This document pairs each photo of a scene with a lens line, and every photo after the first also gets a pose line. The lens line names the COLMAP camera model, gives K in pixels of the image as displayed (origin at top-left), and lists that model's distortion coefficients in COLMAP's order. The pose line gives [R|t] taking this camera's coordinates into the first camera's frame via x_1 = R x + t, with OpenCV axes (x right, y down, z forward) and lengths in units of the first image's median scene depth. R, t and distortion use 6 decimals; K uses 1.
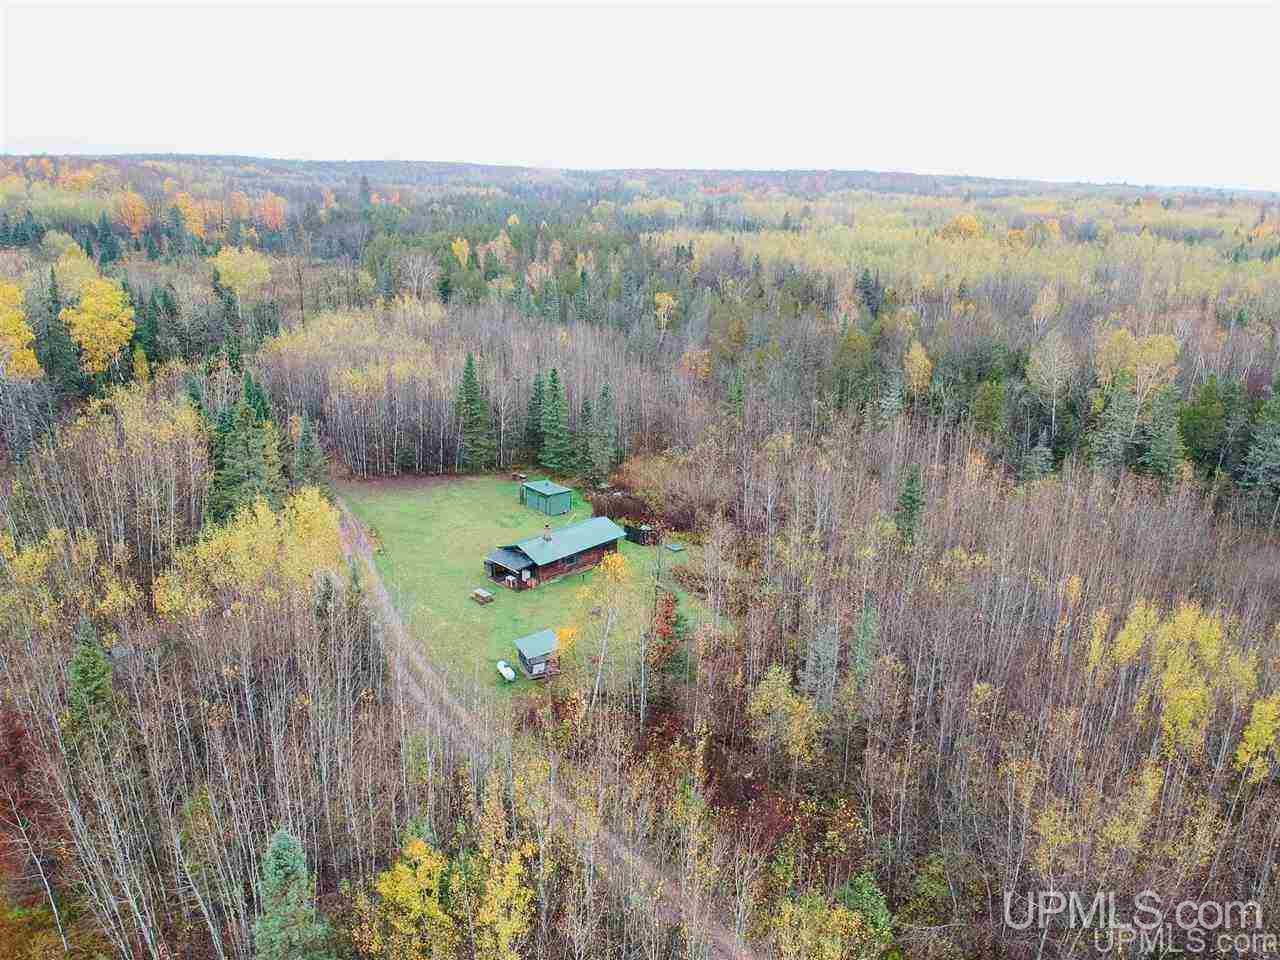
lens RADIAL K [[925.1, 0, 640.0], [0, 925.1, 480.0], [0, 0, 1]] dist [0.106782, -0.168100]
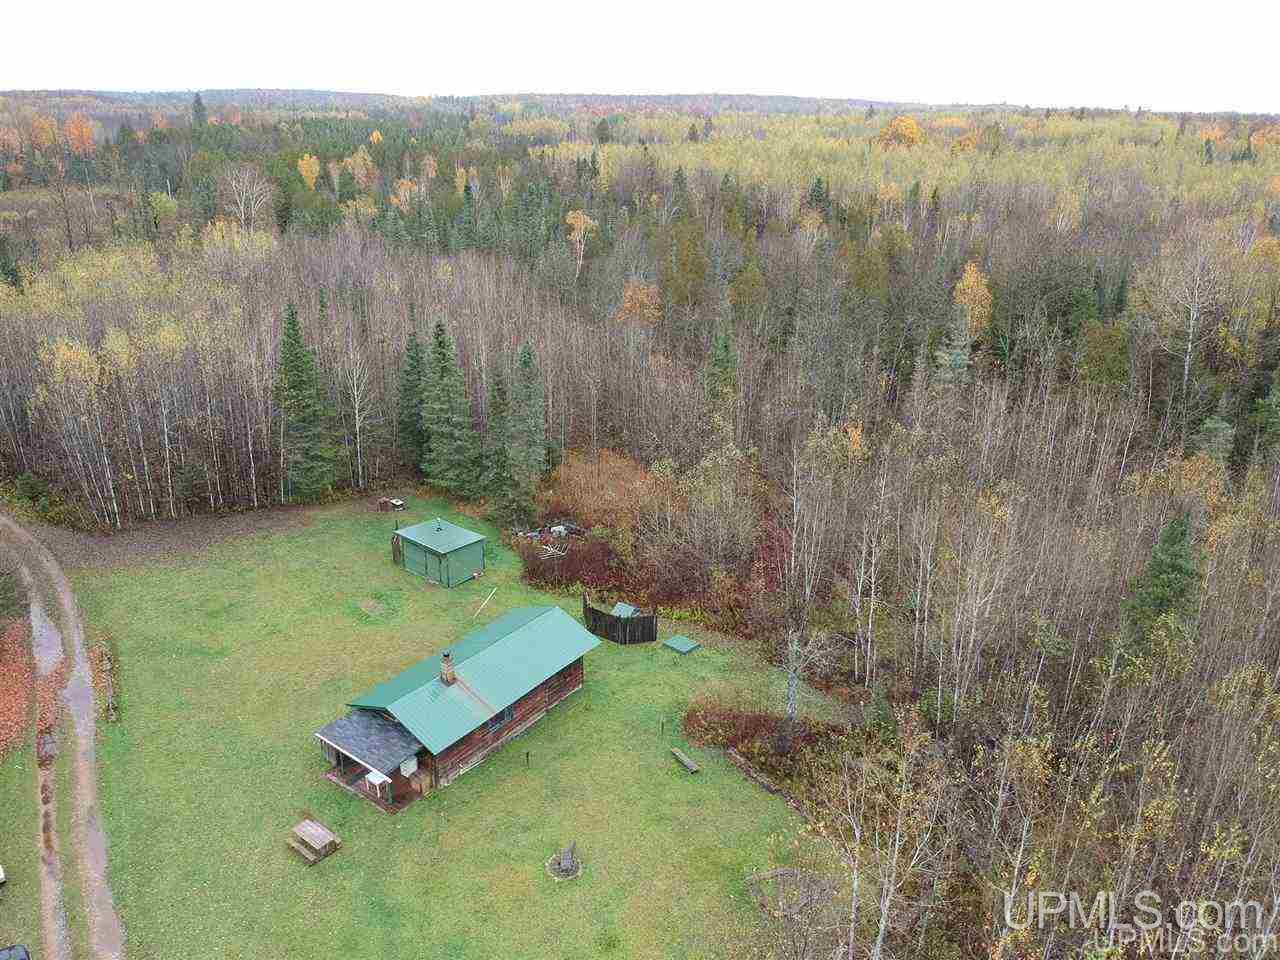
lens RADIAL K [[926.8, 0, 634.2], [0, 926.8, 475.0], [0, 0, 1]] dist [0.088460, -0.164881]
pose [[0.992694, -0.054932, 0.107431, -0.021595], [0.048243, 0.996790, 0.063897, -0.031933], [-0.110596, -0.058248, 0.992157, 0.220666]]
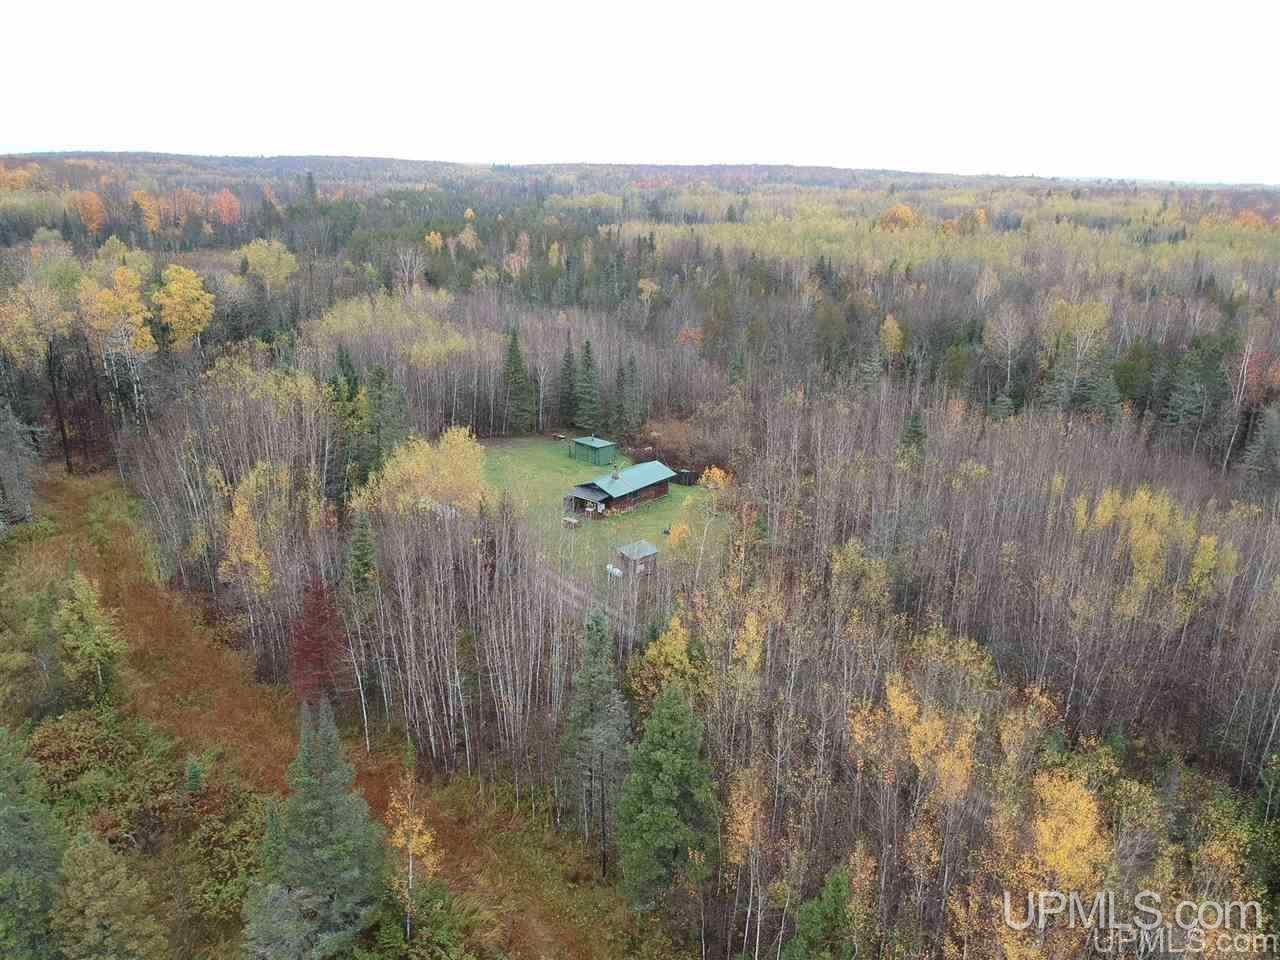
lens RADIAL K [[925.1, 0, 640.0], [0, 925.1, 480.0], [0, 0, 1]] dist [0.106782, -0.168100]
pose [[0.996604, -0.030056, 0.076664, -0.070229], [0.029642, 0.999539, 0.006539, 0.026284], [-0.076825, -0.004244, 0.997036, -0.085004]]
